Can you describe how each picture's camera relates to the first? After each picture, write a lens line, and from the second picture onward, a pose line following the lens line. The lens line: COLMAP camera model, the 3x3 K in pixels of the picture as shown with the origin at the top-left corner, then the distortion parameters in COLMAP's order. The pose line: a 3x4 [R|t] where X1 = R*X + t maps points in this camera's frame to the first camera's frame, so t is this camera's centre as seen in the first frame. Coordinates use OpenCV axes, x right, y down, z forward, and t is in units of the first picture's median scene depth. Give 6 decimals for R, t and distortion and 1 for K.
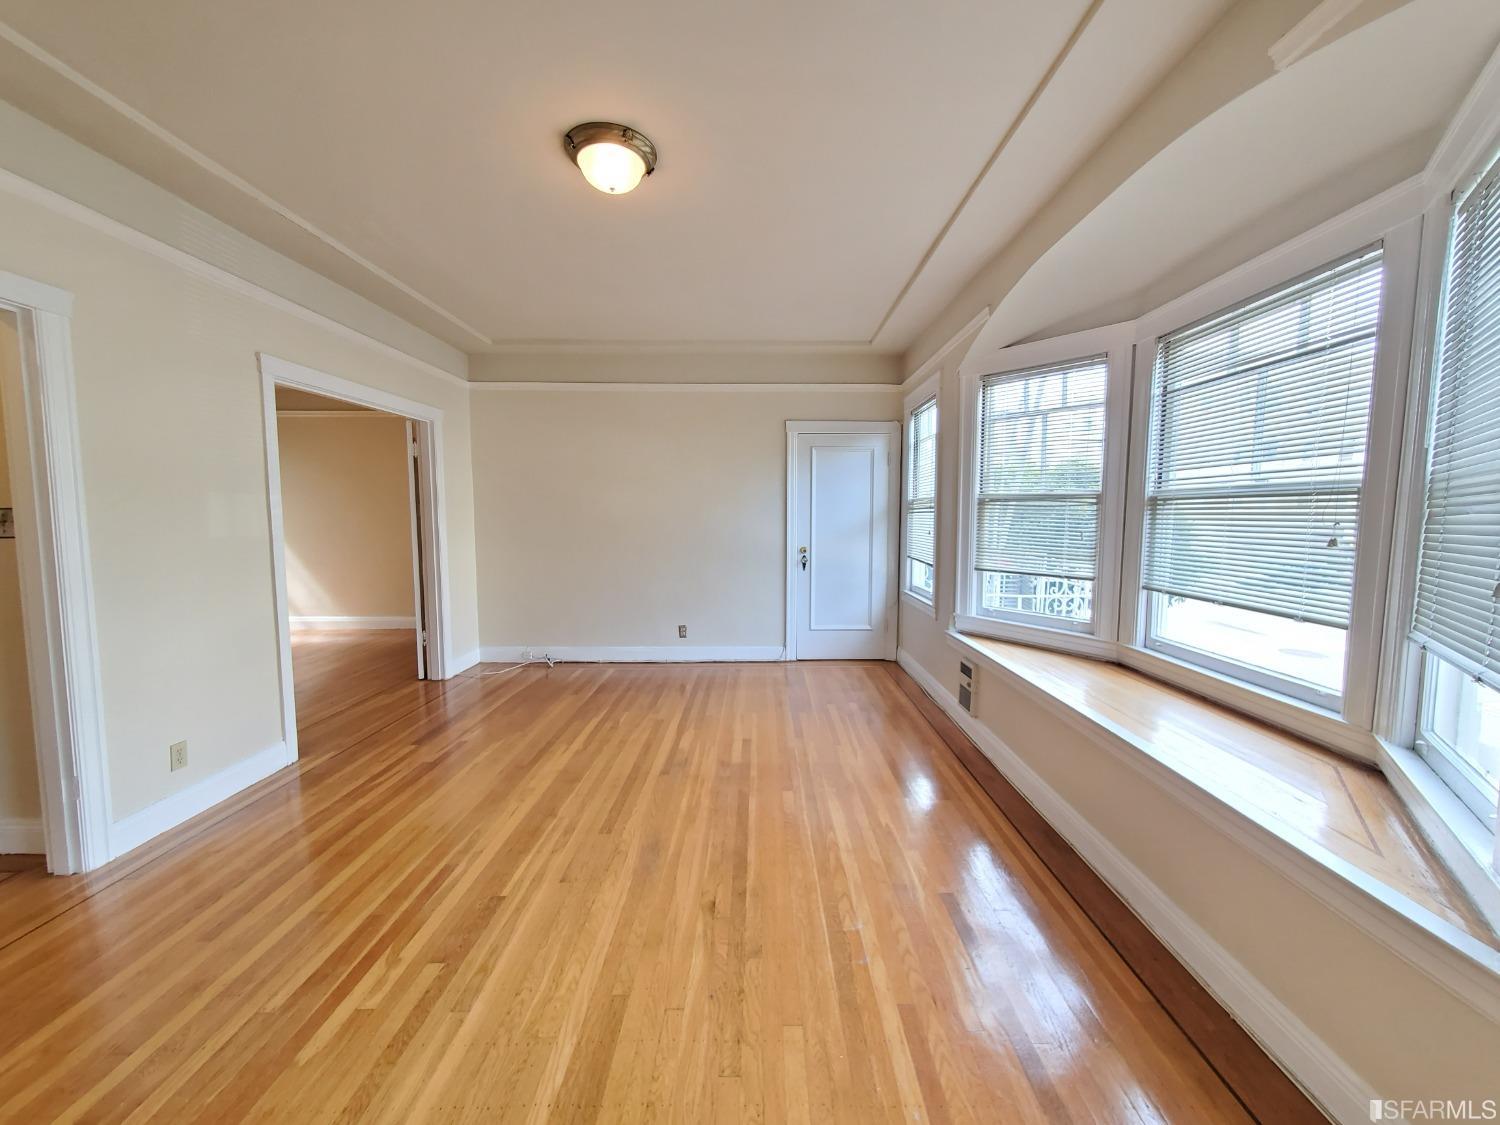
lens RADIAL K [[594.9, 0, 763.5], [0, 594.9, 566.0], [0, 0, 1]] dist [0.006679, -0.001953]
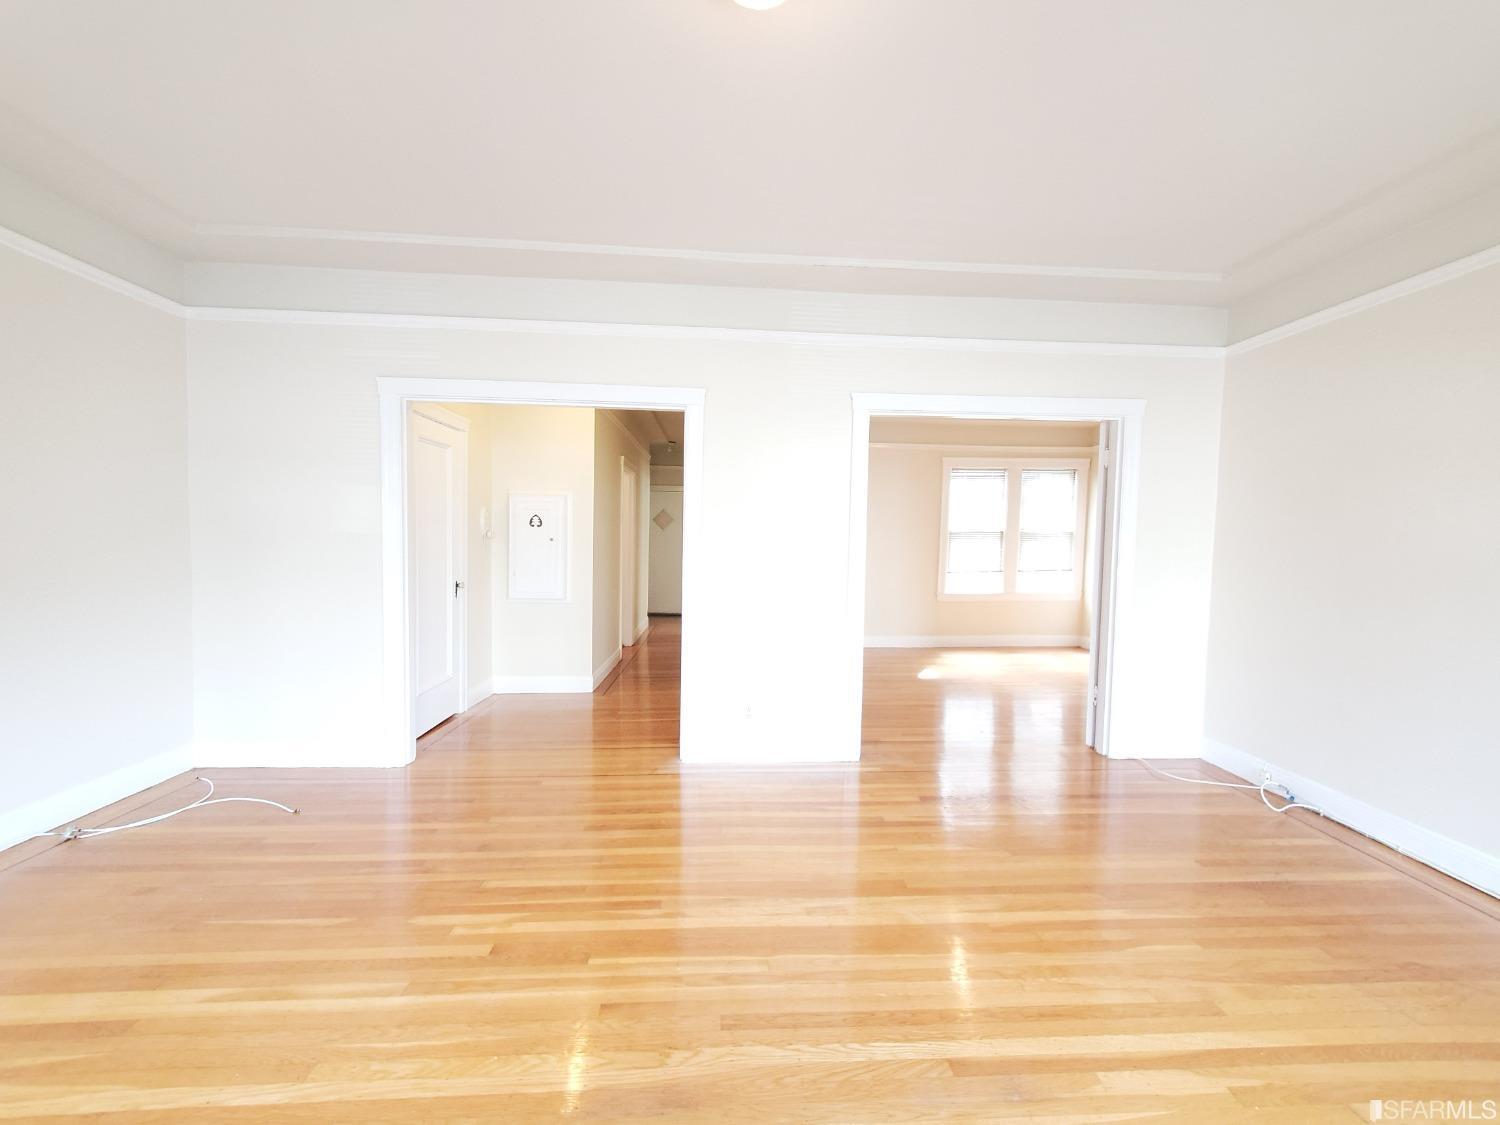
lens RADIAL K [[594.9, 0, 763.5], [0, 594.9, 566.0], [0, 0, 1]] dist [0.006679, -0.001953]
pose [[0.057400, 0.049165, -0.997140, 0.296723], [-0.103386, 0.993709, 0.043044, -0.061322], [0.992984, 0.100620, 0.062122, 0.802668]]
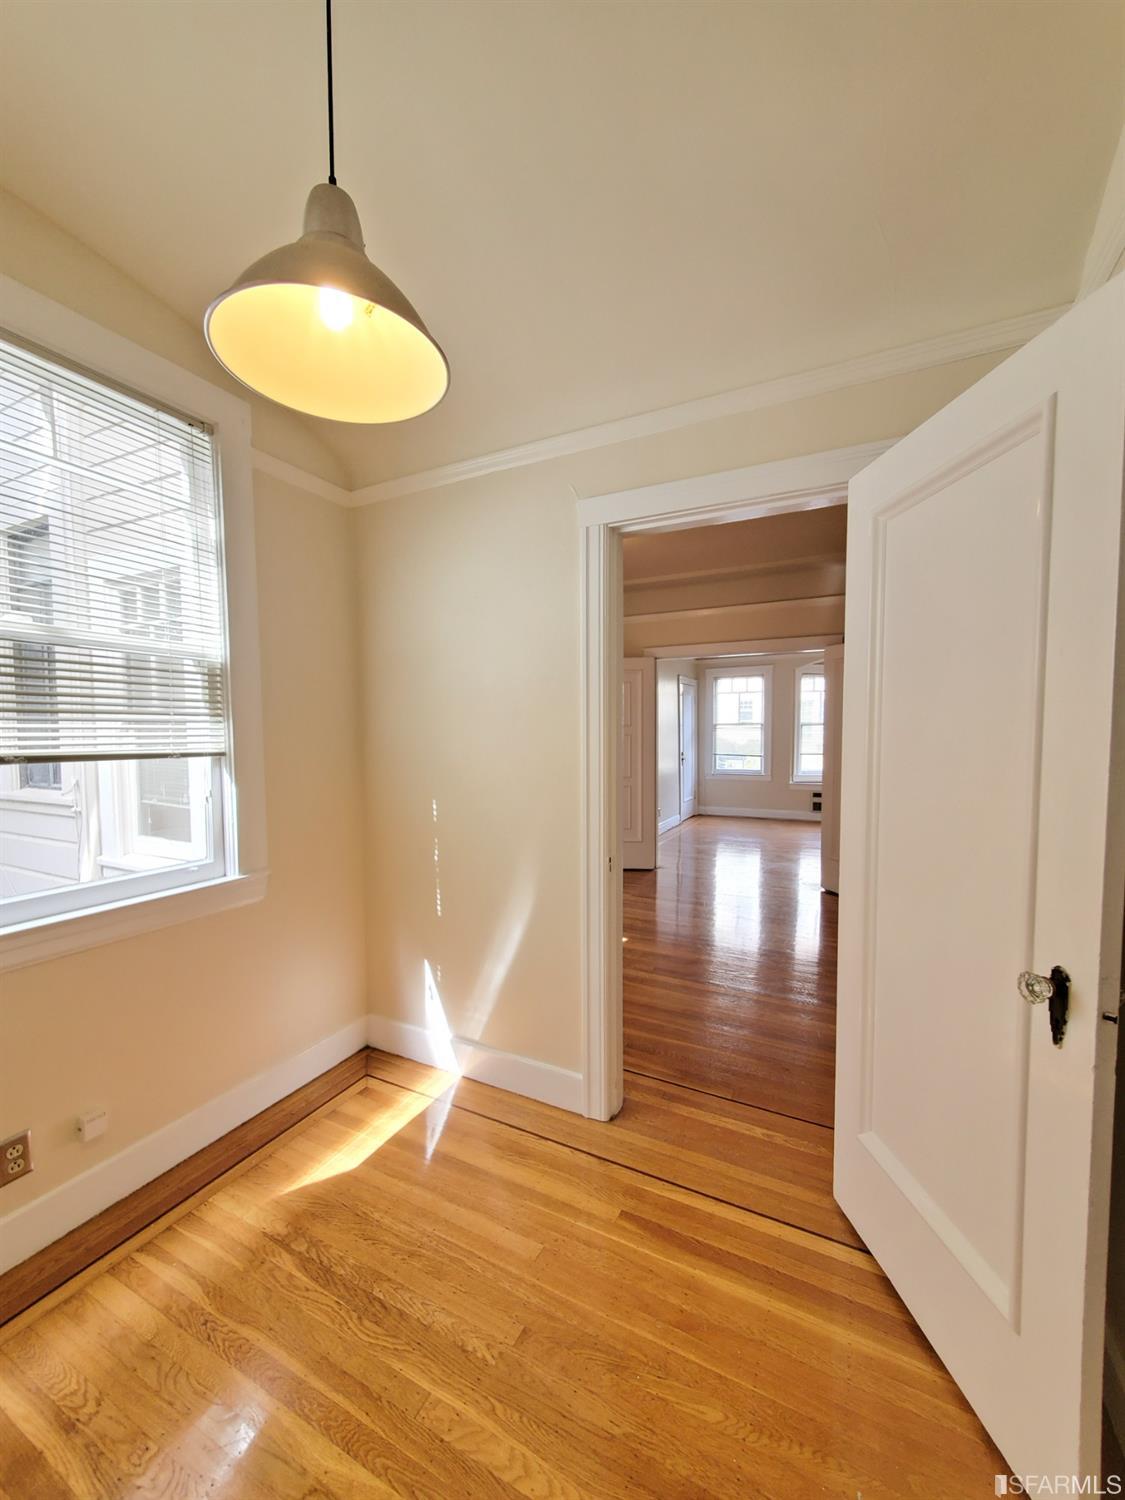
lens RADIAL K [[594.9, 0, 558.0], [0, 594.9, 763.3], [0, 0, 1]] dist [0.006679, -0.001953]
pose [[0.468166, -0.051660, 0.882129, -2.779735], [0.080236, 0.996651, 0.015783, -0.095690], [-0.879990, 0.063390, 0.470743, 0.957812]]
